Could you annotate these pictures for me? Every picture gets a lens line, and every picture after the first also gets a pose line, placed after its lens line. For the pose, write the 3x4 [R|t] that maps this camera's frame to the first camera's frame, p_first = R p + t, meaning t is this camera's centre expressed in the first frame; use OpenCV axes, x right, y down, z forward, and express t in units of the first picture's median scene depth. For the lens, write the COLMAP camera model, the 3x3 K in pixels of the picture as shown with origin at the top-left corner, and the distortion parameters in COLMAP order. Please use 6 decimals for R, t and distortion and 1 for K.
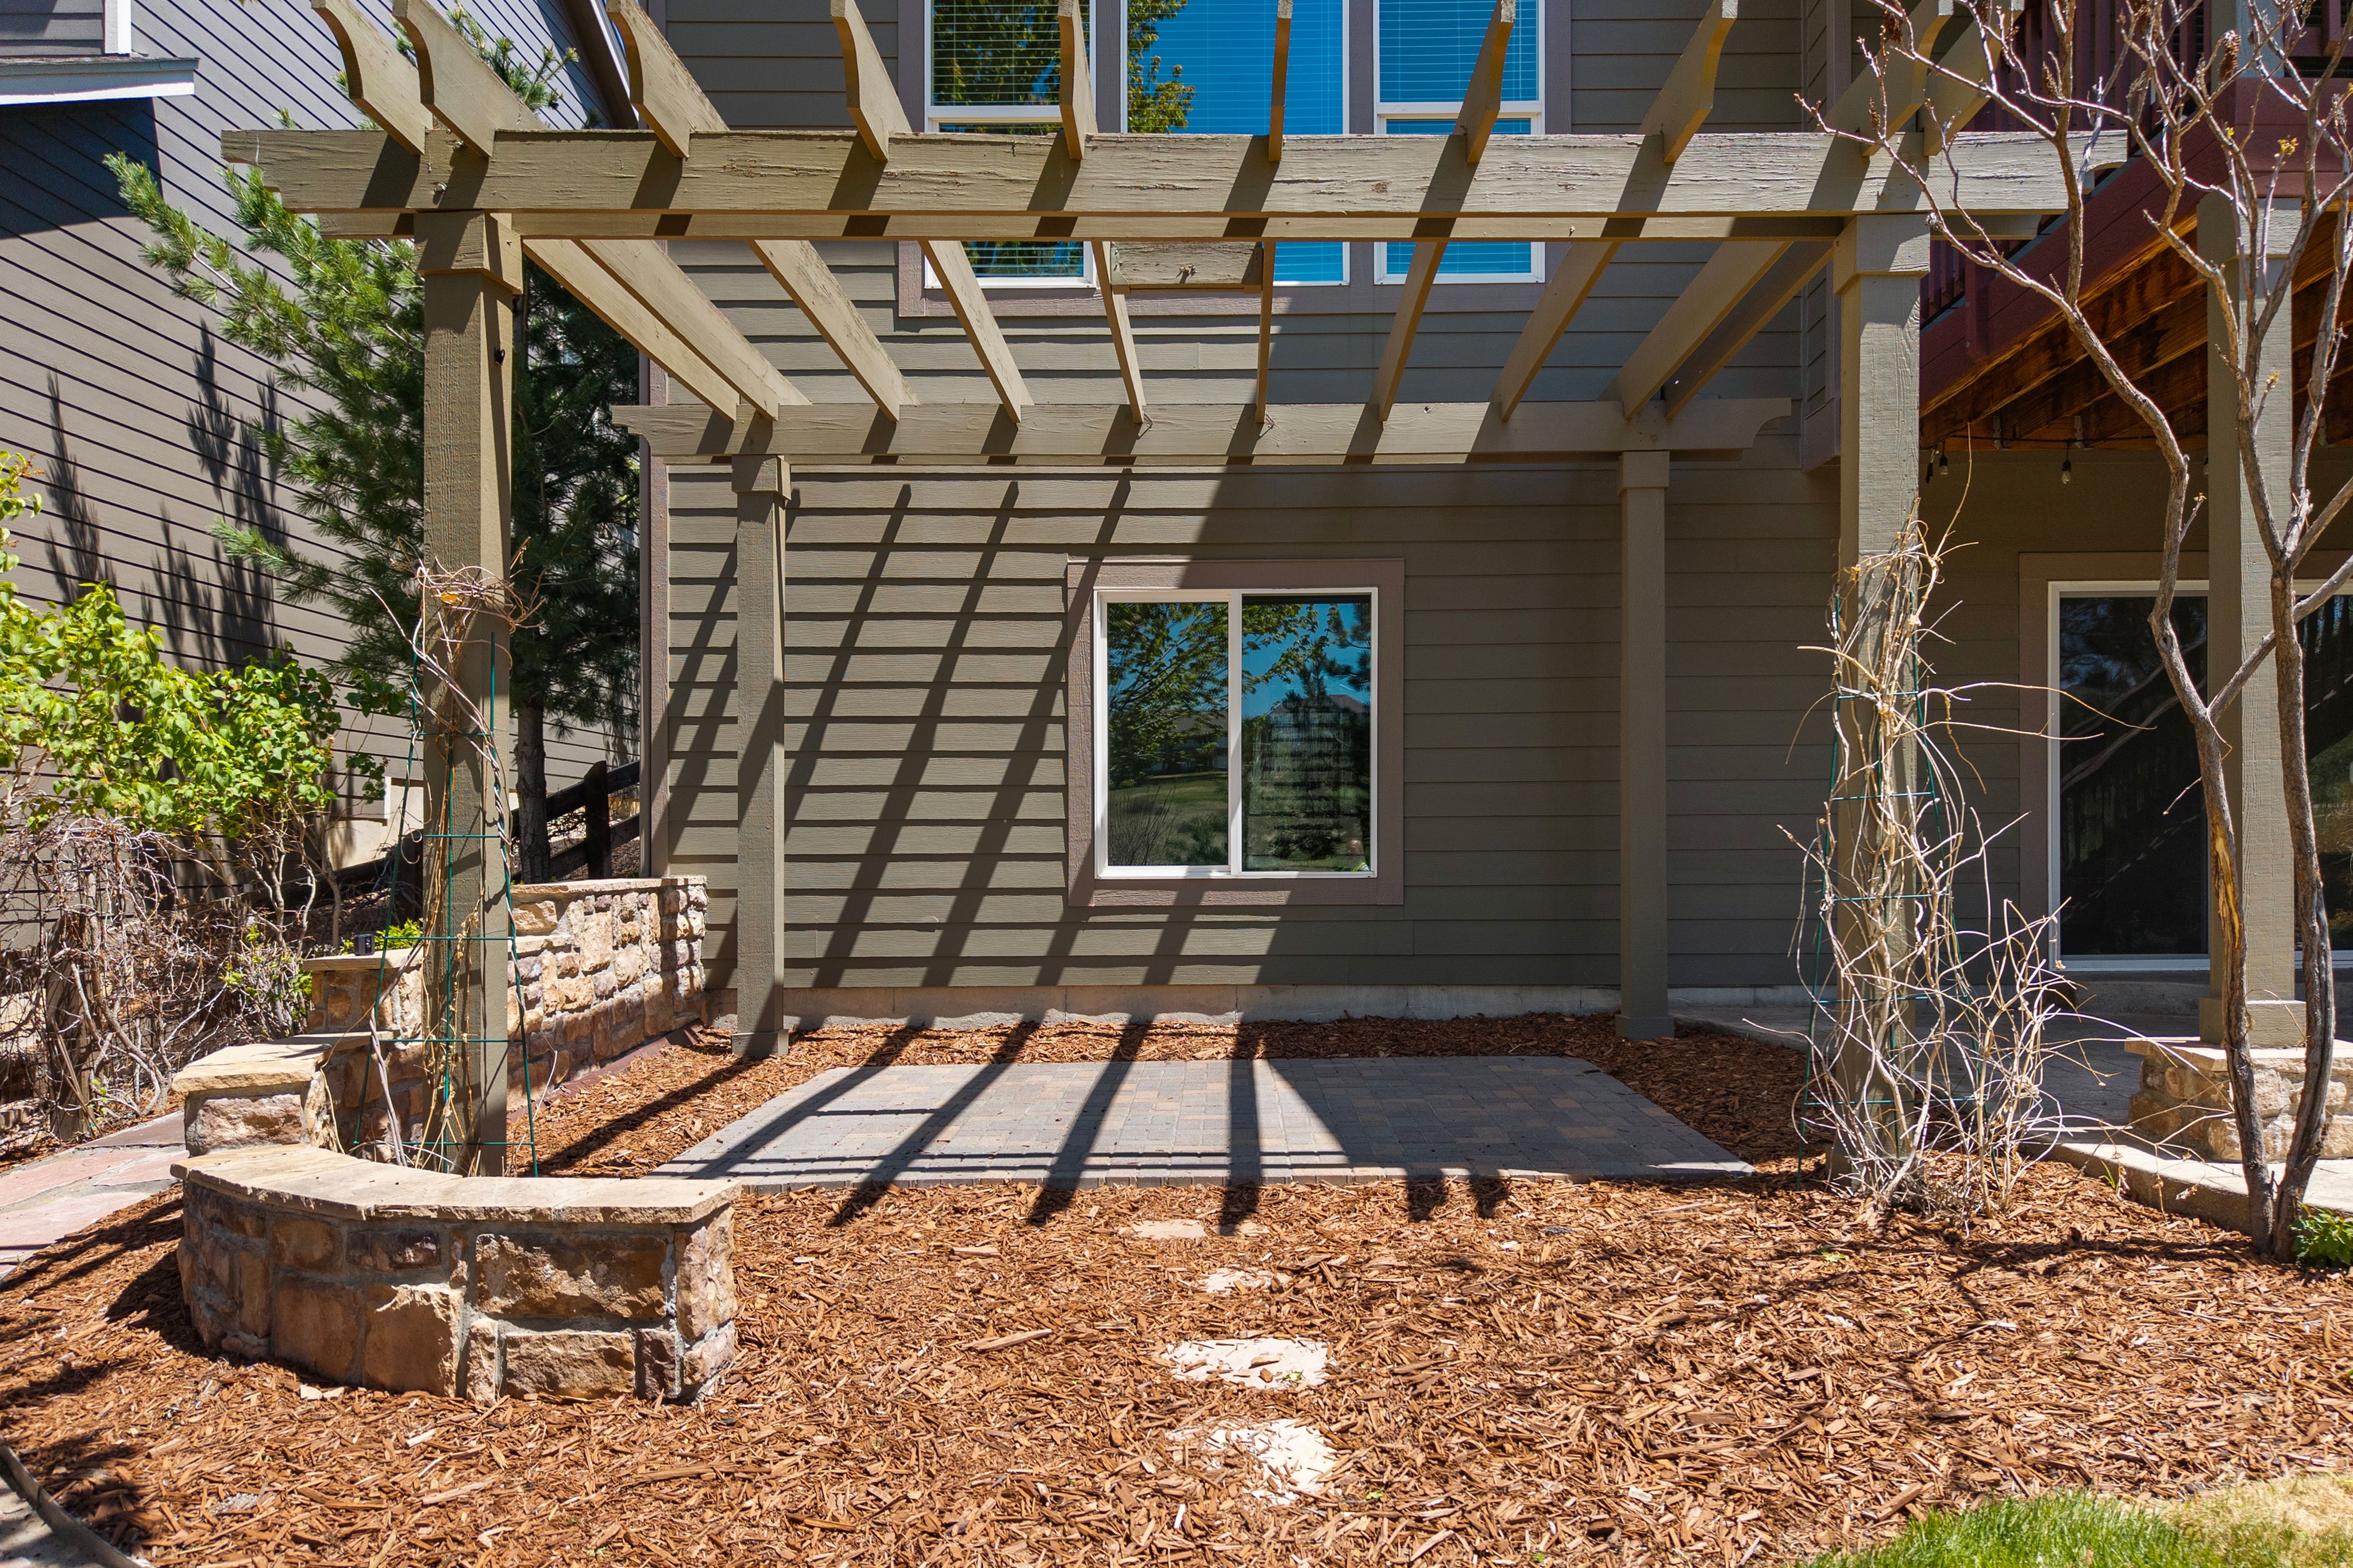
lens RADIAL K [[1821.2, 0, 1181.8], [0, 1821.2, 842.4], [0, 0, 1]] dist [0.124411, -0.218009]
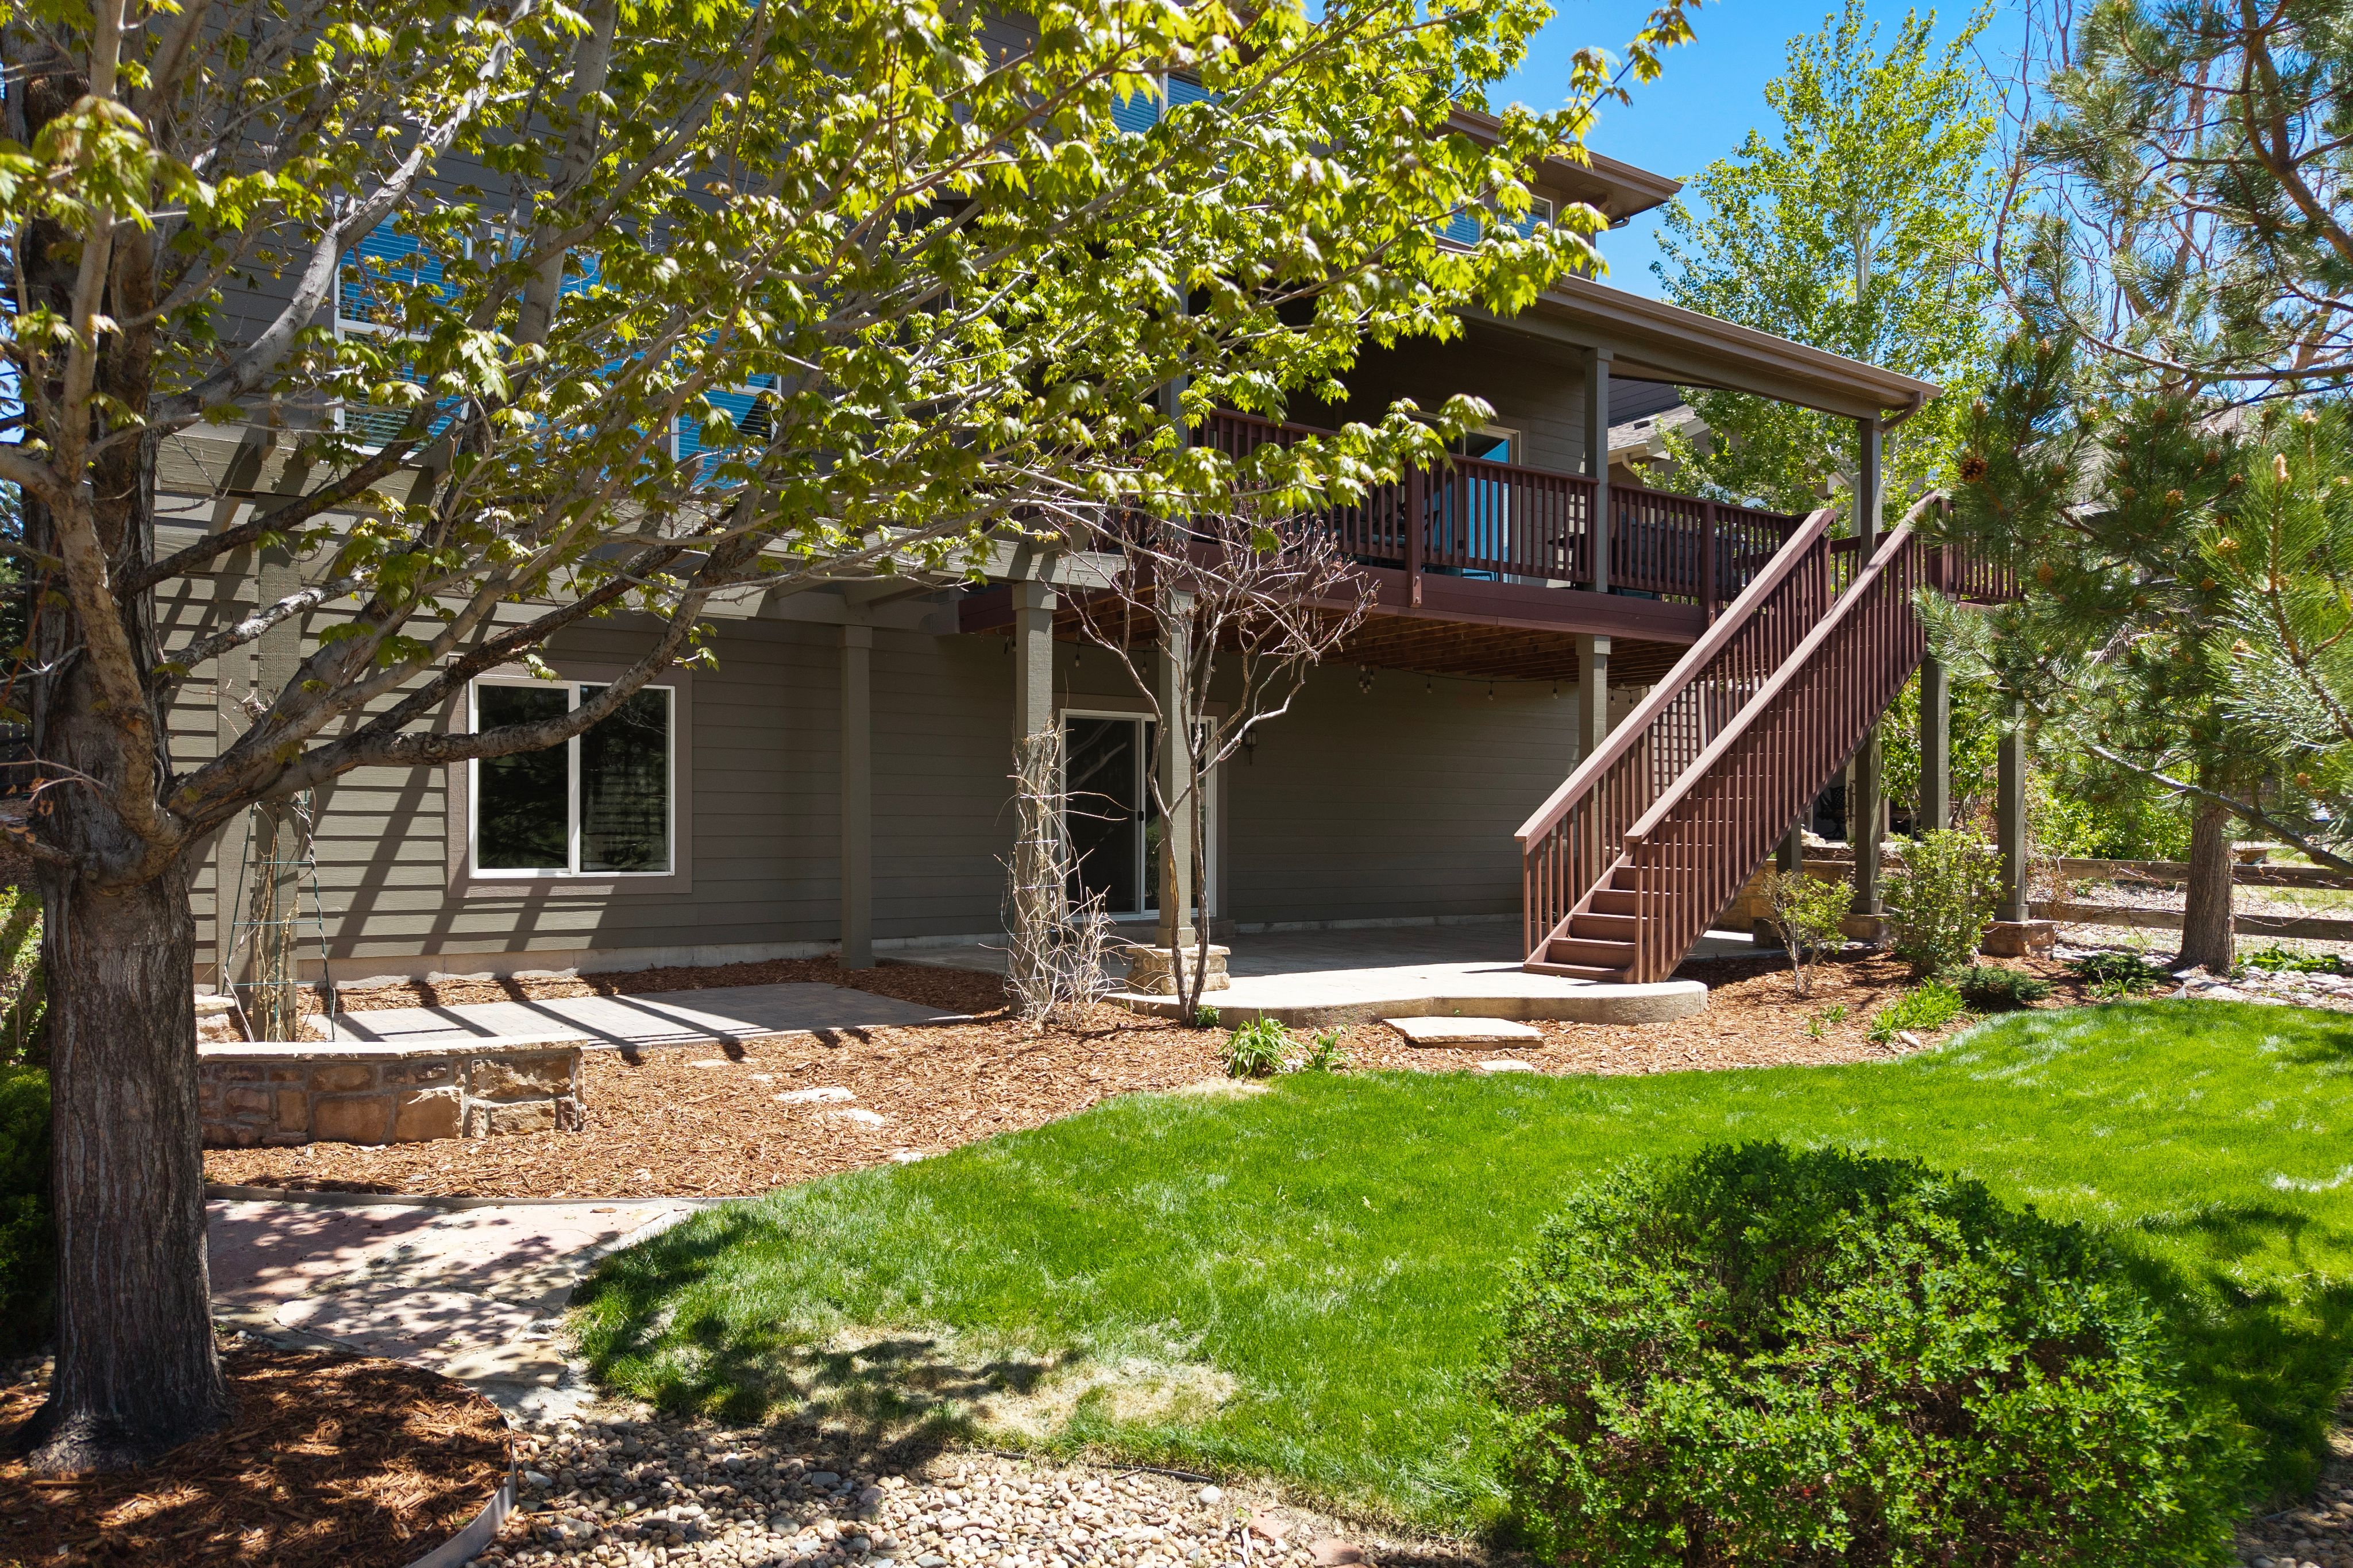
lens RADIAL K [[1821.2, 0, 1181.8], [0, 1821.2, 842.4], [0, 0, 1]] dist [0.124411, -0.218009]
pose [[0.841232, -0.000289, 0.540674, -0.668060], [-0.006298, 0.999927, 0.010334, -0.049253], [-0.540638, -0.012099, 0.841169, -0.951597]]
